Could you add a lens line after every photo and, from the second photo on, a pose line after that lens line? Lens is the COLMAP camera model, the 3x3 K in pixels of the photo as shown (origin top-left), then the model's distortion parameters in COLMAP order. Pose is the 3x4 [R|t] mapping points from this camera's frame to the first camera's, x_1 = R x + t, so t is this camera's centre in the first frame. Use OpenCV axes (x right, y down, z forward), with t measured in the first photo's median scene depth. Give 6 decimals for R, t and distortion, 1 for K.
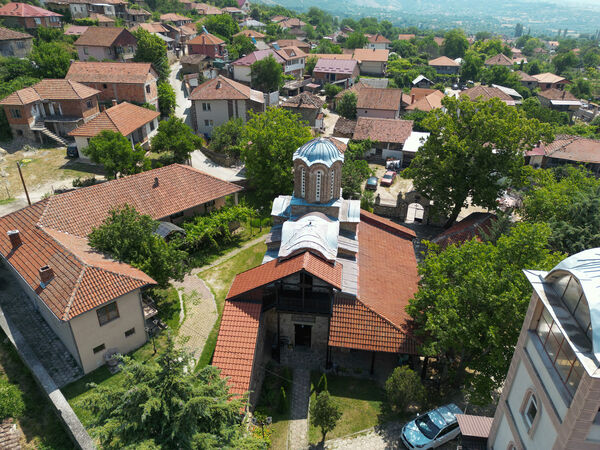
lens RADIAL K [[419.3, 0, 298.5], [0, 419.3, 225.9], [0, 0, 1]] dist [0.064346, -0.057932]
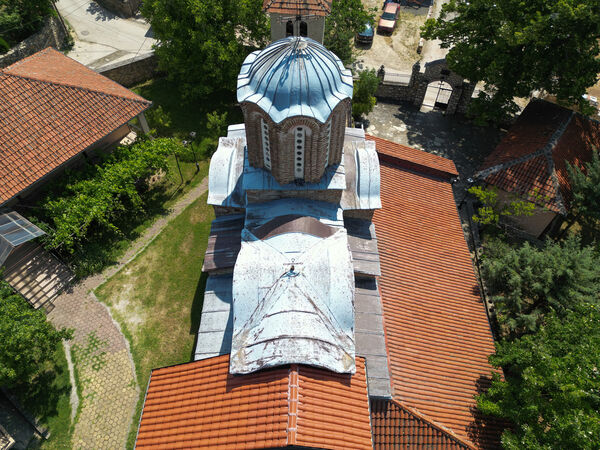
lens RADIAL K [[419.3, 0, 298.5], [0, 419.3, 225.9], [0, 0, 1]] dist [0.064346, -0.057932]
pose [[0.993785, -0.091817, 0.062944, 0.009217], [0.054899, 0.896122, 0.440400, -0.223473], [-0.096842, -0.434207, 0.895593, 0.528878]]
